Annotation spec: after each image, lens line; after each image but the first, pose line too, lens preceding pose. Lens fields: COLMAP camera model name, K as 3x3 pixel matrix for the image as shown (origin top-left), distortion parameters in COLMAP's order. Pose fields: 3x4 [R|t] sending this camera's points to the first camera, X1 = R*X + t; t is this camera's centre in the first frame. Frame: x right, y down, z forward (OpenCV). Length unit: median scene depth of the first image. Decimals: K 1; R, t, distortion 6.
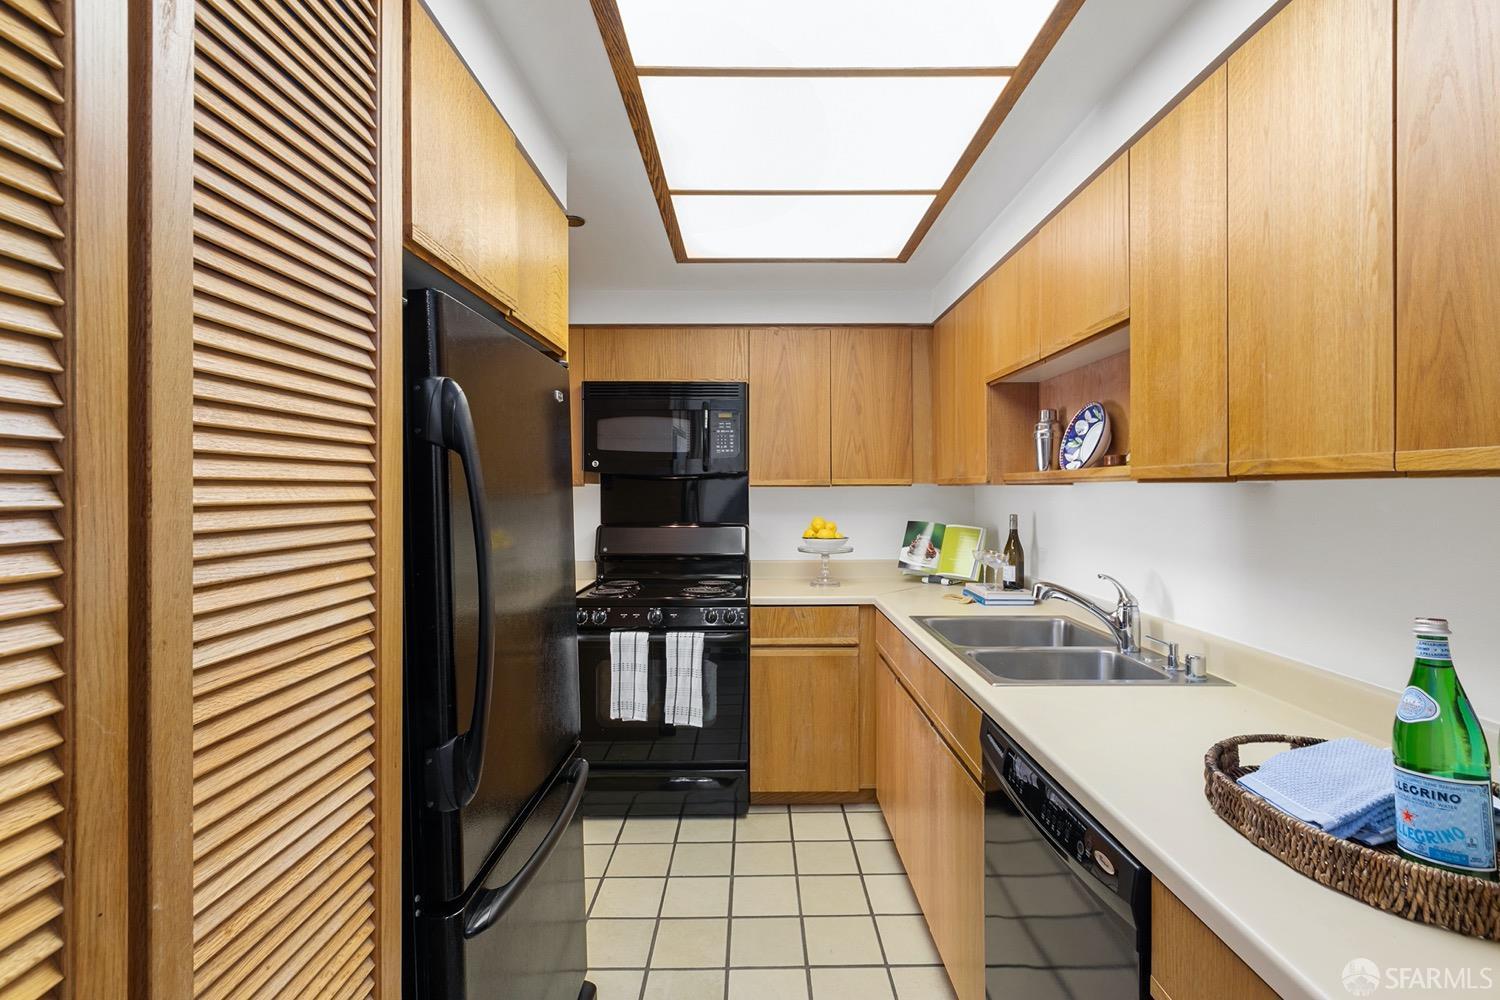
lens RADIAL K [[674.2, 0, 757.9], [0, 674.2, 483.1], [0, 0, 1]] dist [0.001507, 0.000262]
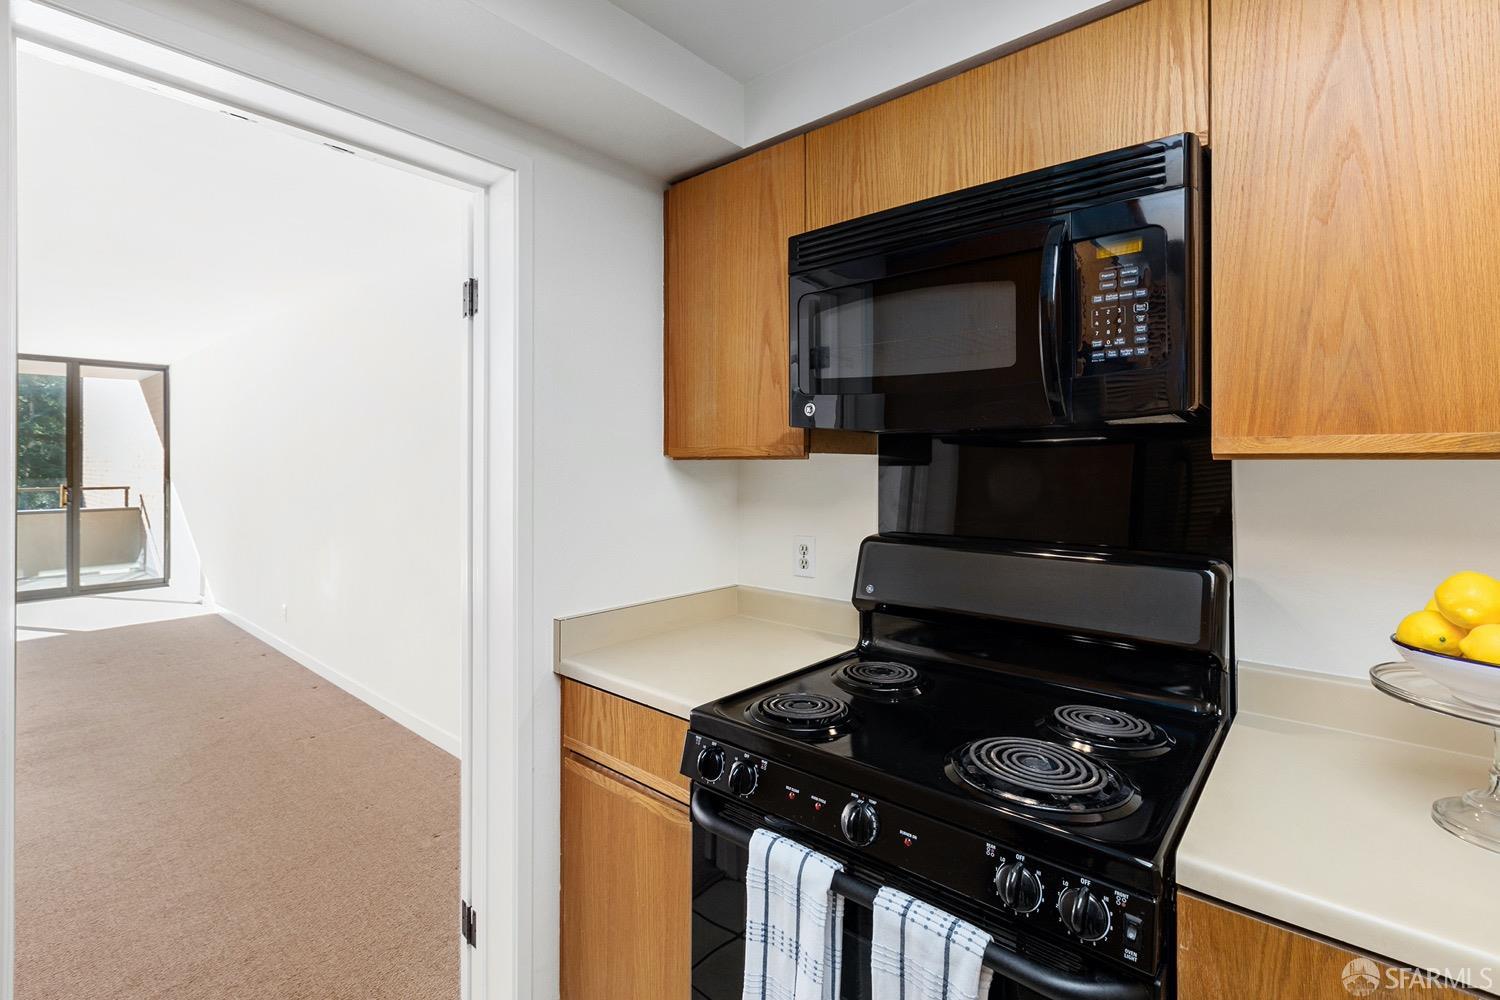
lens RADIAL K [[683.0, 0, 758.5], [0, 683.0, 461.3], [0, 0, 1]] dist [-0.001392, 0.000147]
pose [[0.753268, -0.000690, -0.657713, 0.045488], [0.003634, 0.999989, 0.003113, 0.005339], [0.657703, -0.004735, 0.753262, 0.700211]]
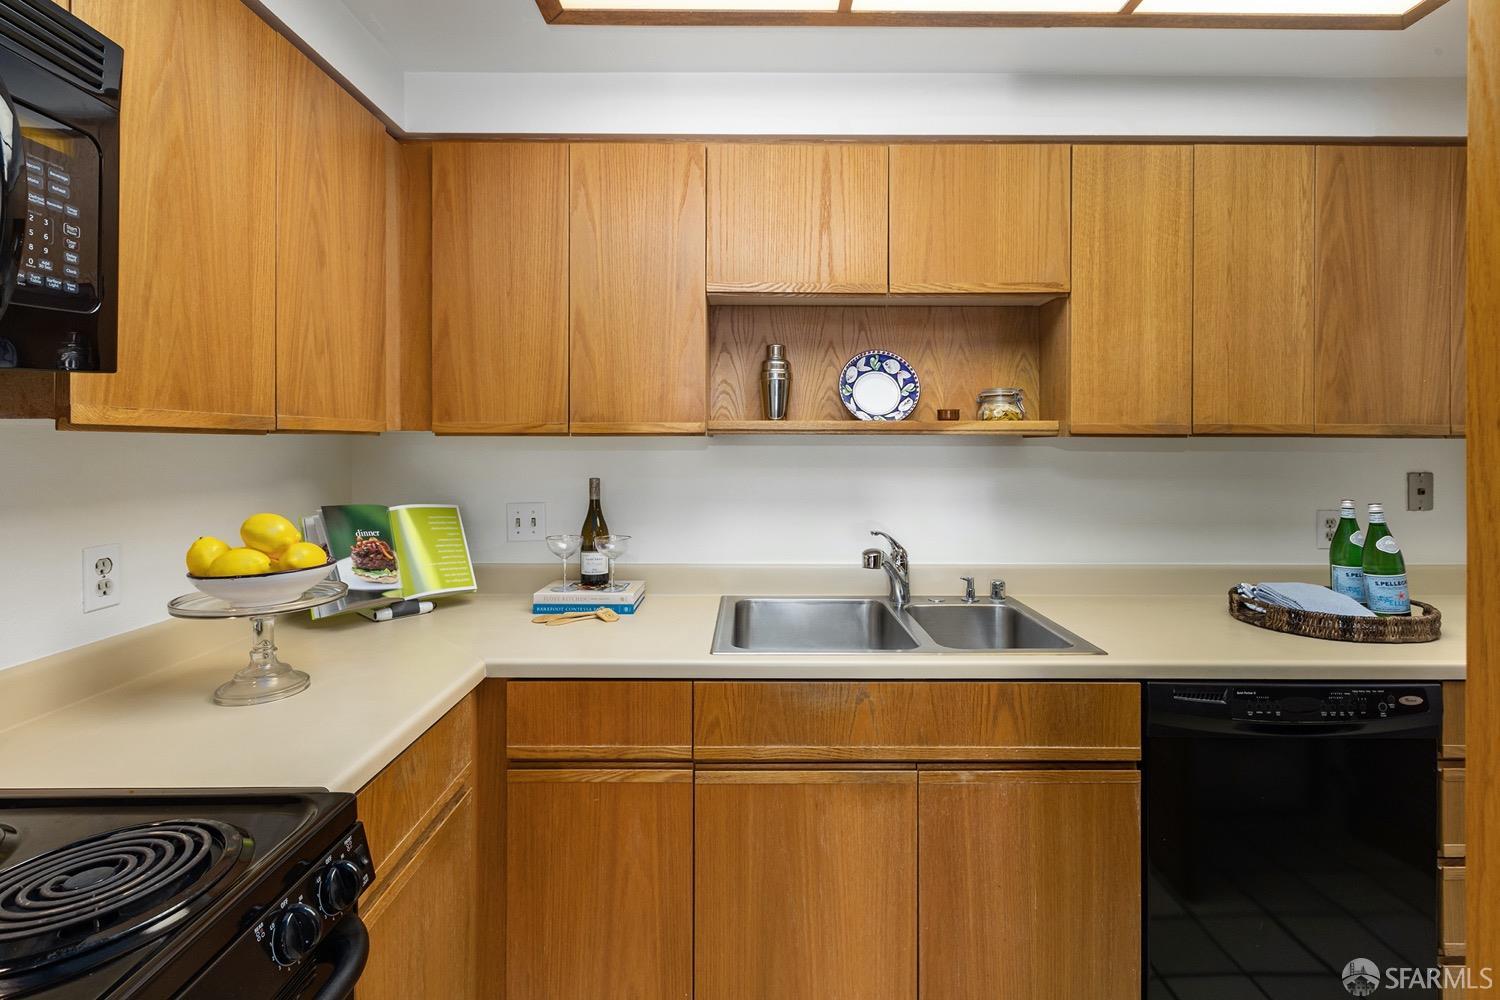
lens RADIAL K [[684.2, 0, 759.5], [0, 684.2, 442.7], [0, 0, 1]] dist [0.000763, 0.000278]
pose [[0.003036, 0.002298, 0.999993, -0.333294], [-0.010153, 0.999946, -0.002267, 0.009697], [-0.999944, -0.010146, 0.003059, 0.831795]]
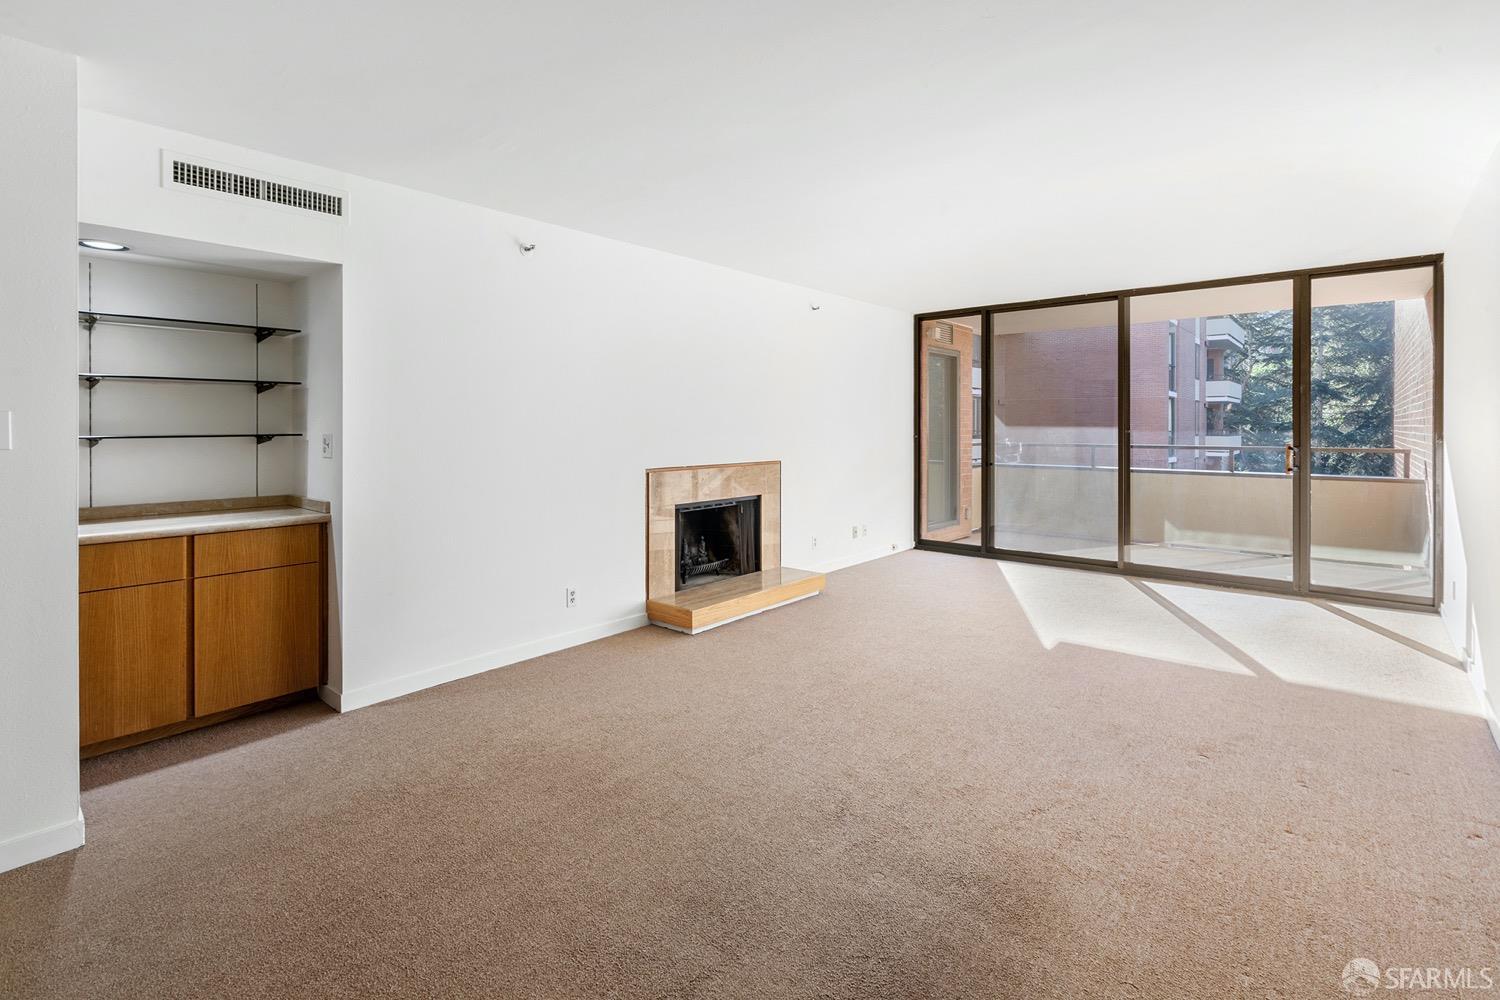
lens RADIAL K [[704.0, 0, 752.9], [0, 704.0, 428.3], [0, 0, 1]] dist [0.001128, 0.000676]
pose [[-0.659326, 0.004843, -0.751842, -1.165662], [0.007251, 0.999974, 0.000083, 0.039300], [0.751823, -0.005396, -0.659343, 1.092300]]
